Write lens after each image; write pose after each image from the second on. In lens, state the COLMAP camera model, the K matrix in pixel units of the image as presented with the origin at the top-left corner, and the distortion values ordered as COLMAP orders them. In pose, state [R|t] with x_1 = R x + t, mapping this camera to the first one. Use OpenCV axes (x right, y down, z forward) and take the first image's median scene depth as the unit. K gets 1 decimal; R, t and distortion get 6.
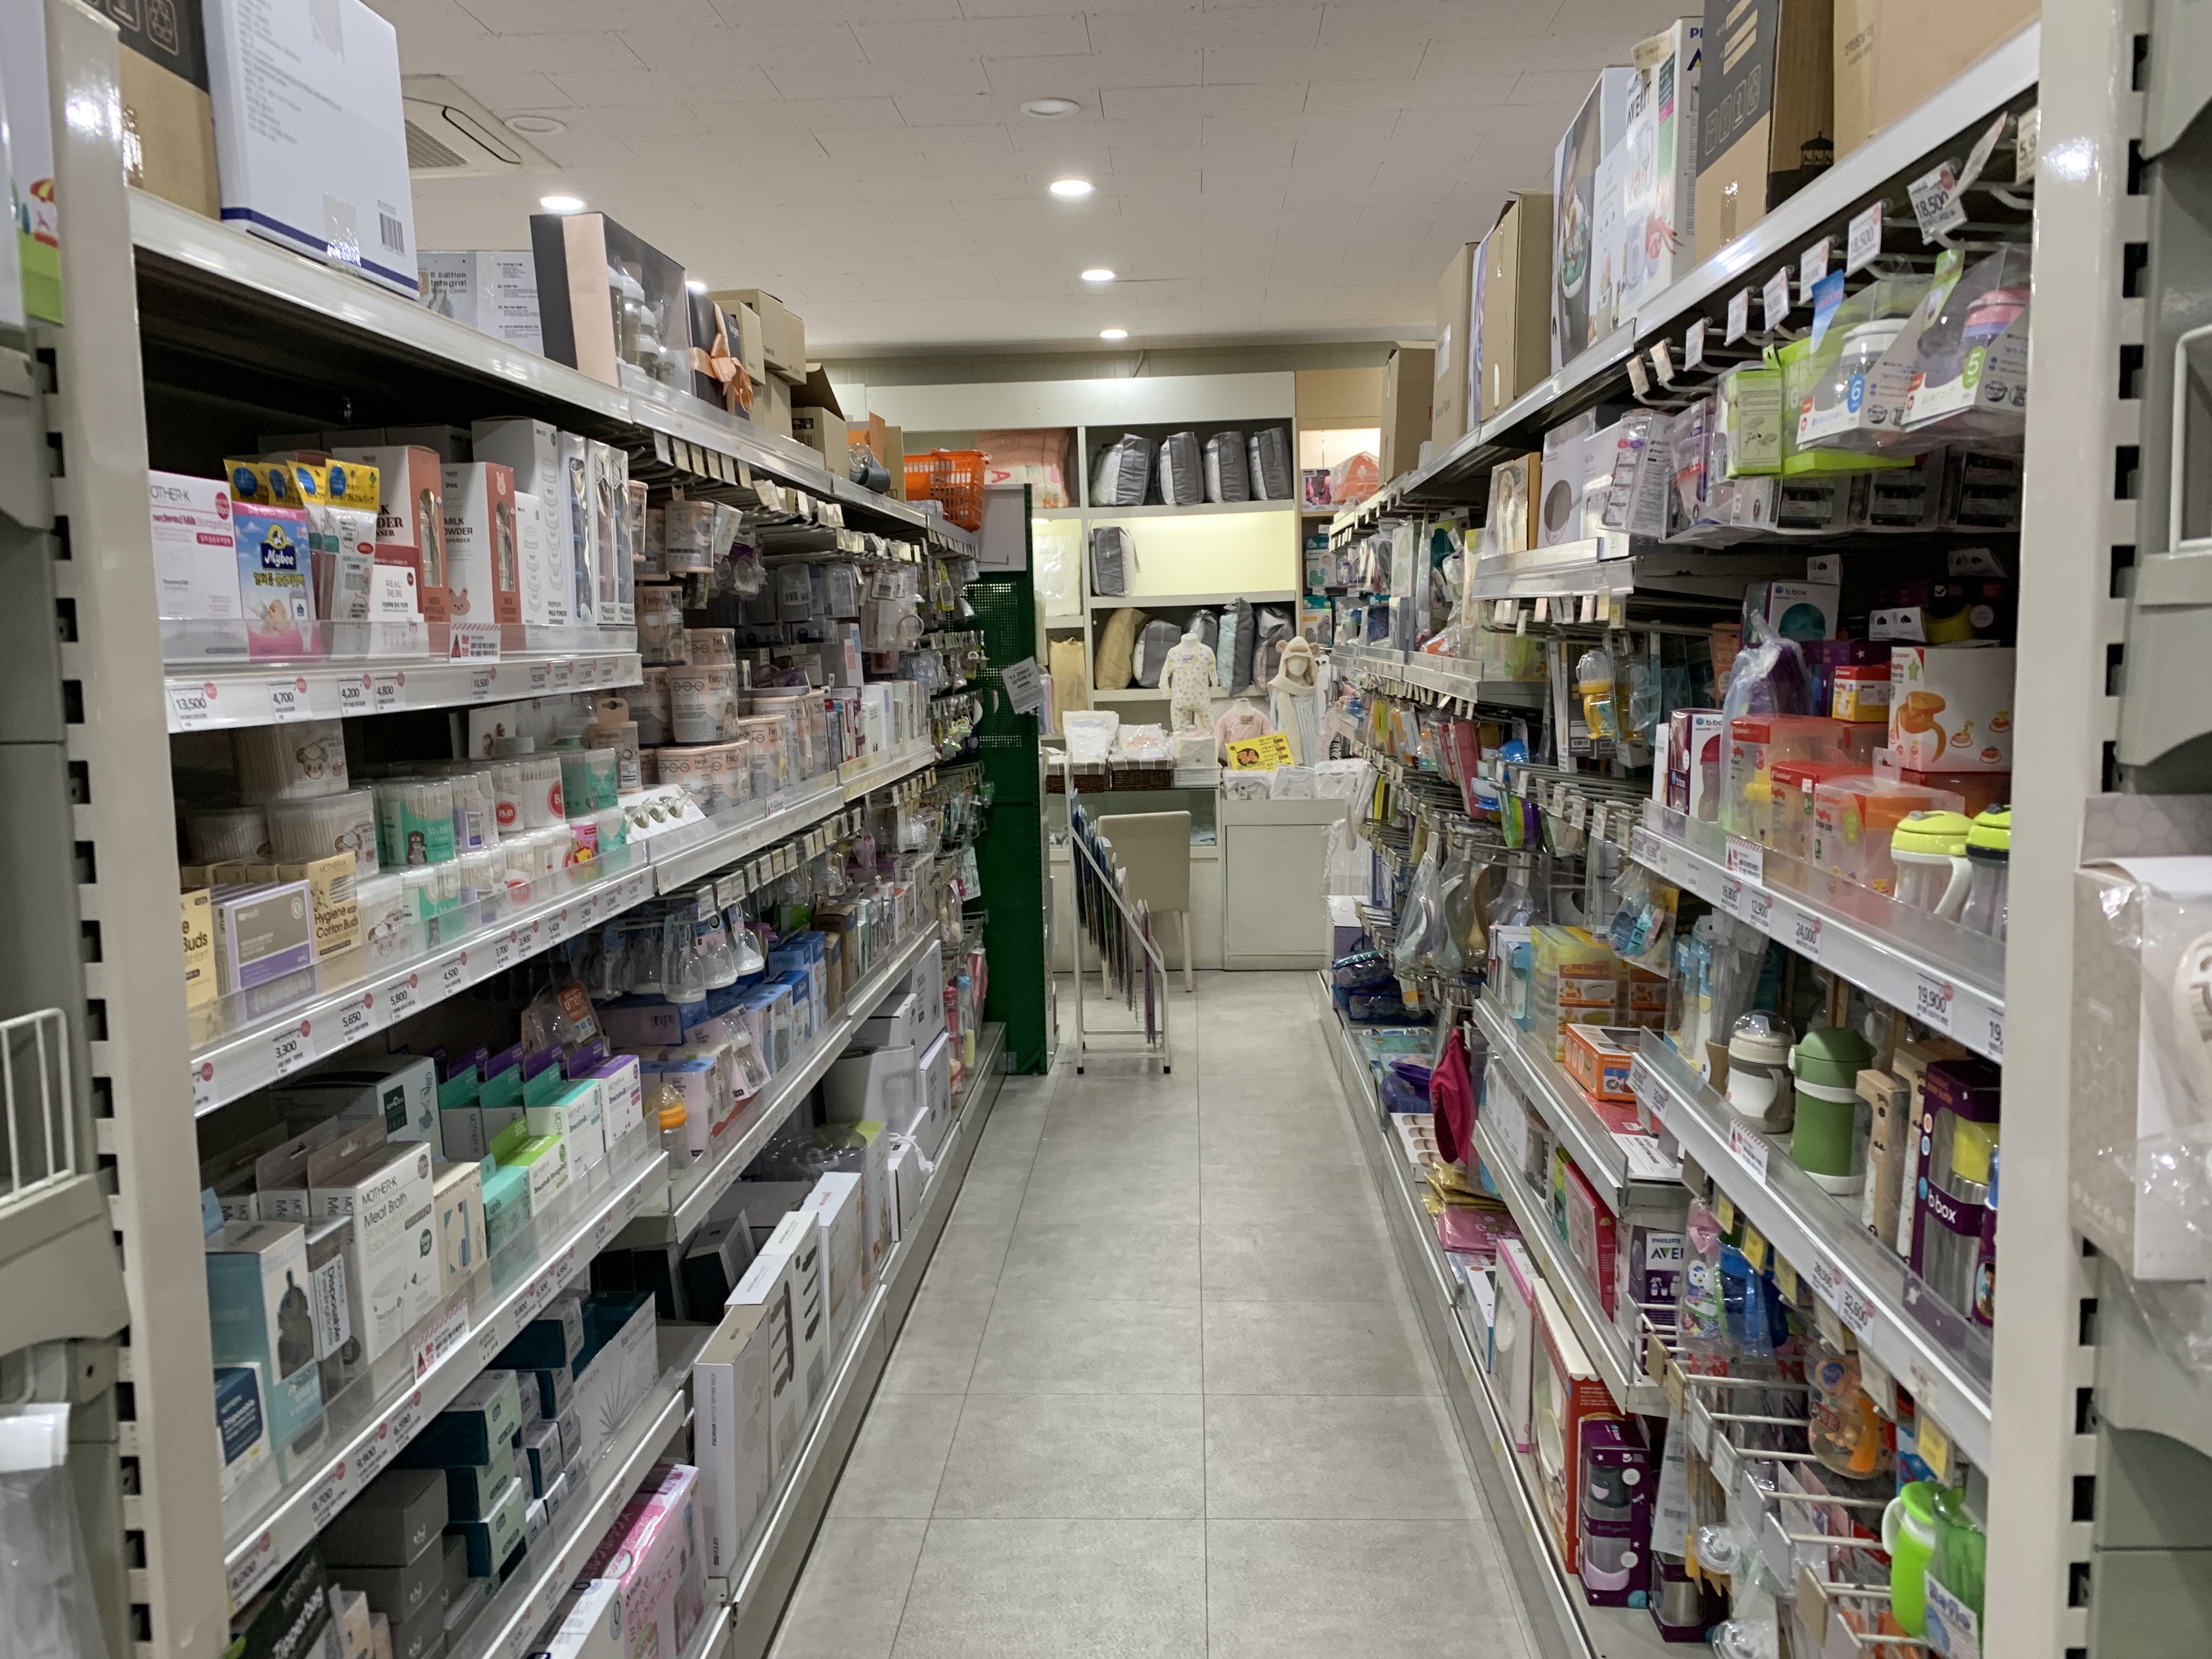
lens RADIAL K [[1660.7, 0, 1106.0], [0, 1660.7, 829.5], [0, 0, 1]] dist [0.044692, -0.074013]
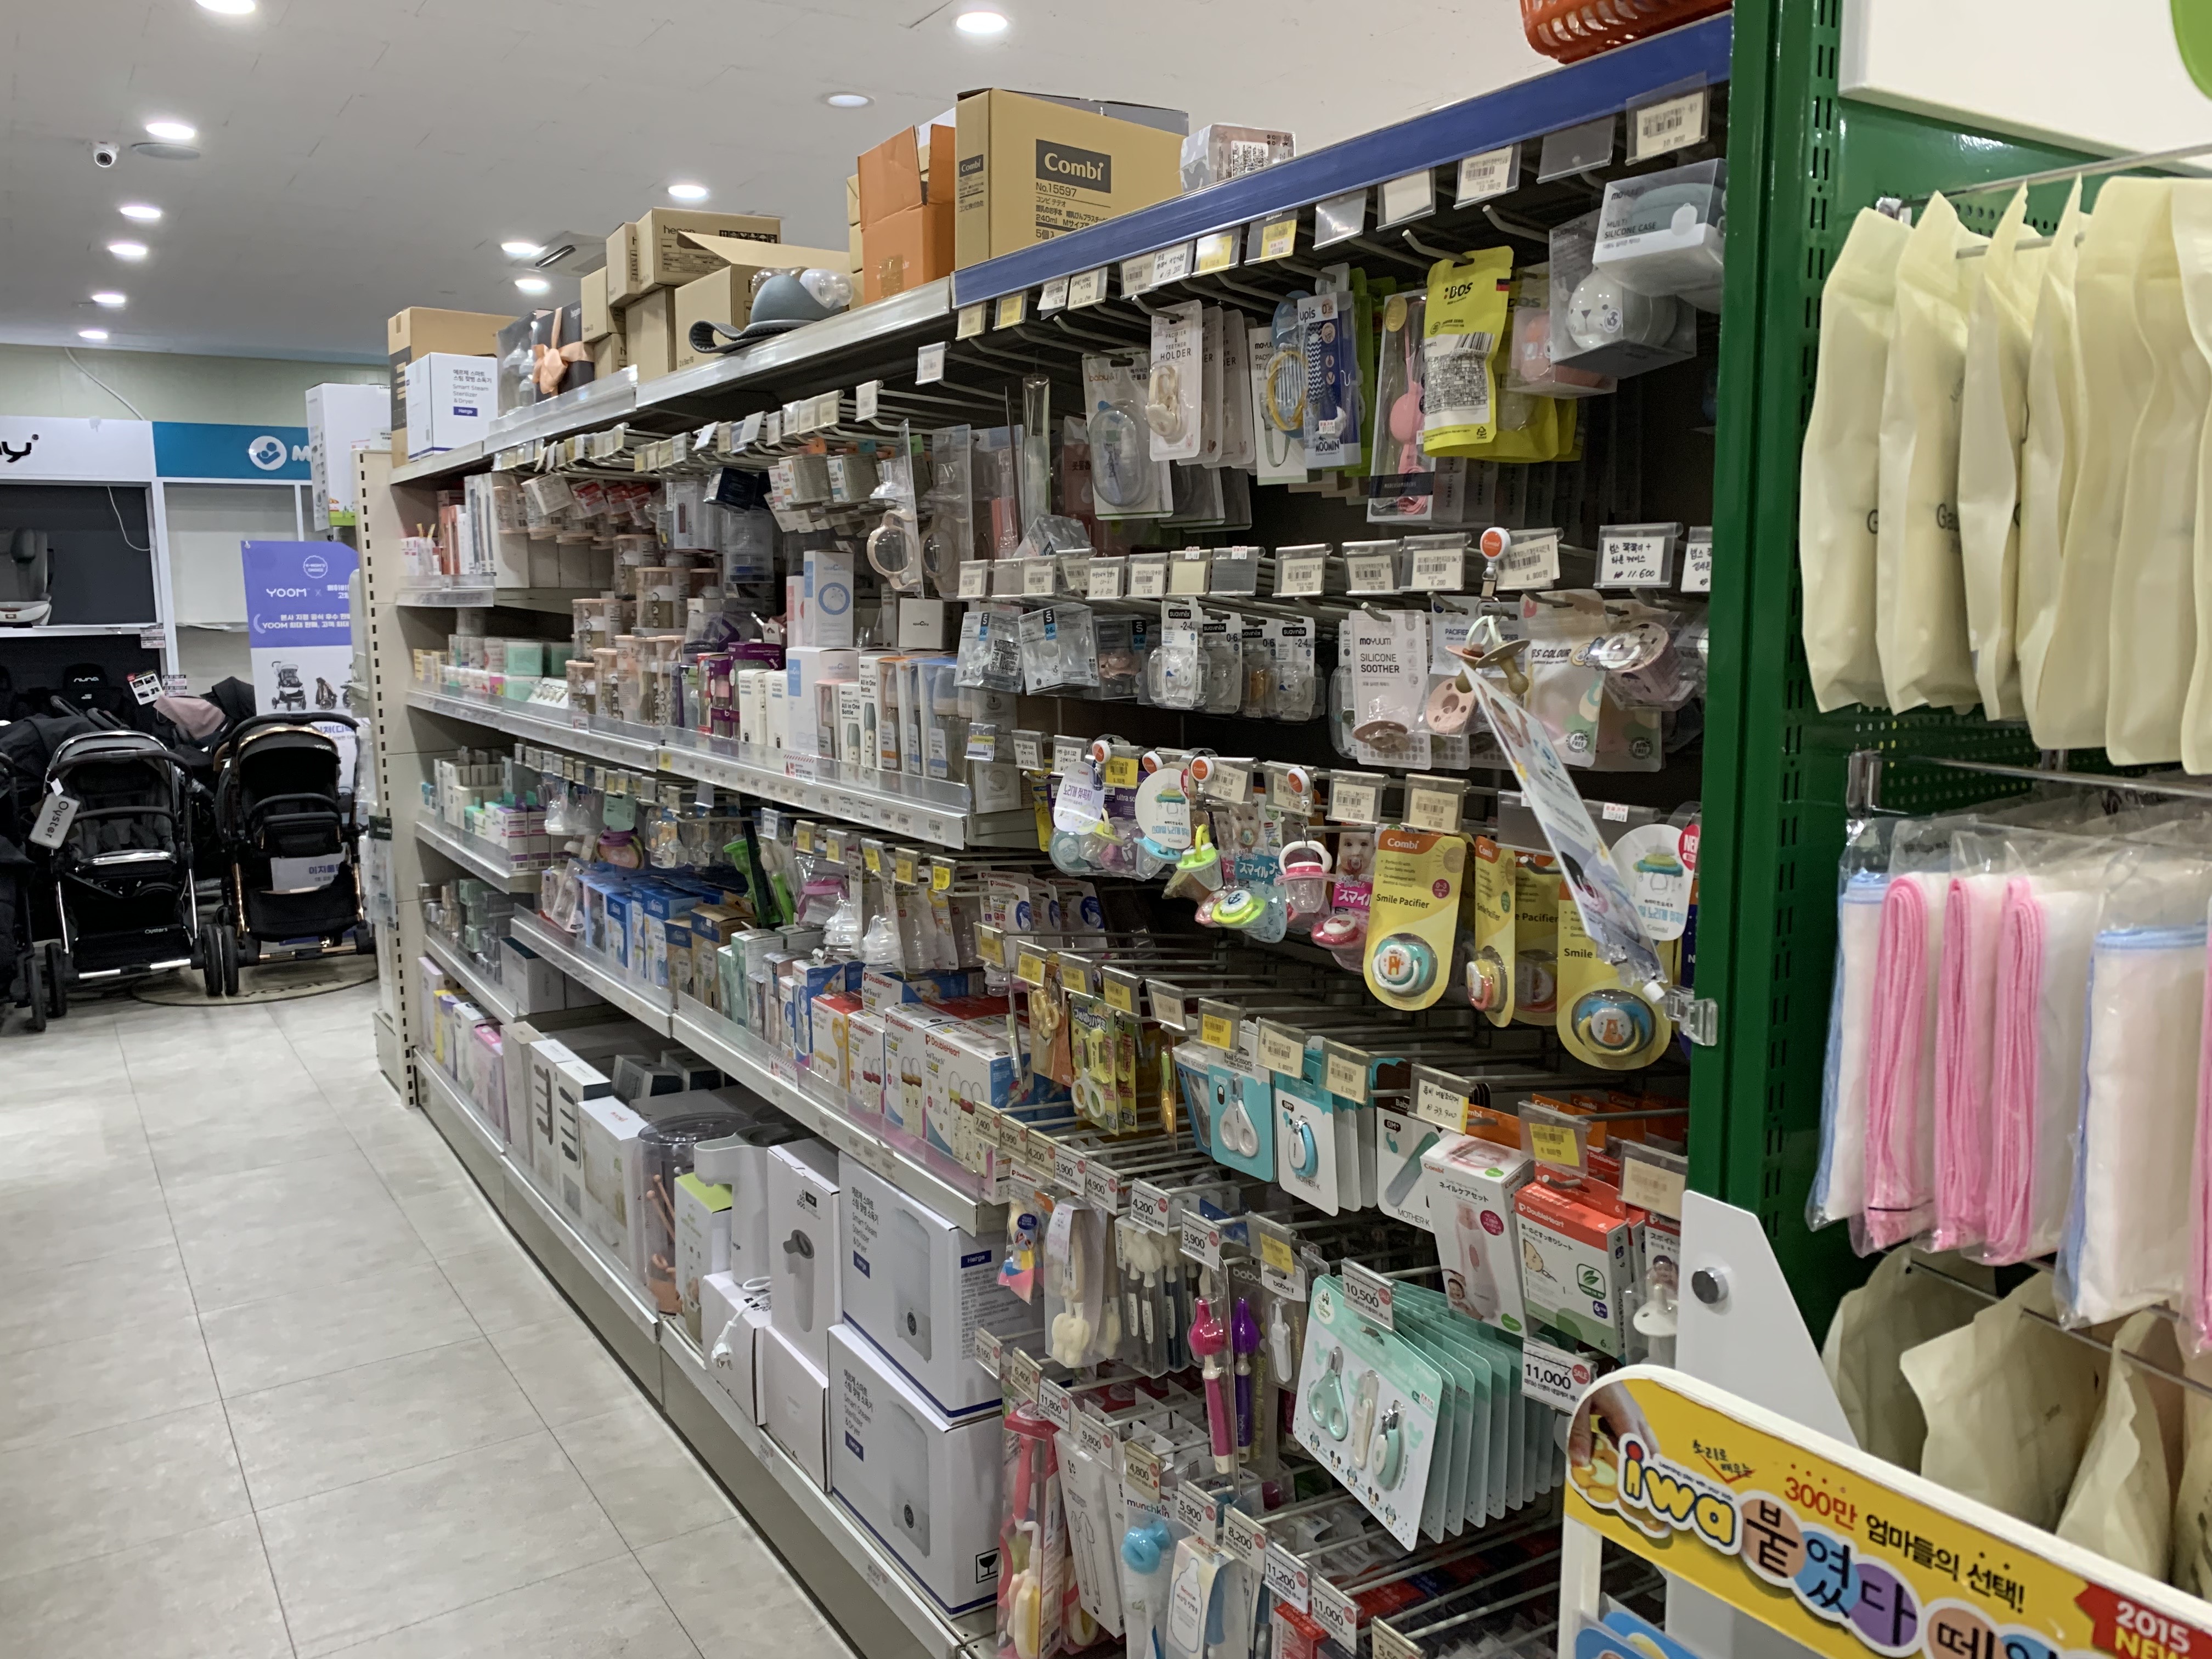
lens RADIAL K [[1660.7, 0, 1106.0], [0, 1660.7, 829.5], [0, 0, 1]] dist [0.044692, -0.074013]
pose [[-0.806167, 0.108709, -0.581617, 0.167988], [-0.045284, 0.968759, 0.243836, -0.214846], [0.589953, 0.222910, -0.776058, 1.879631]]
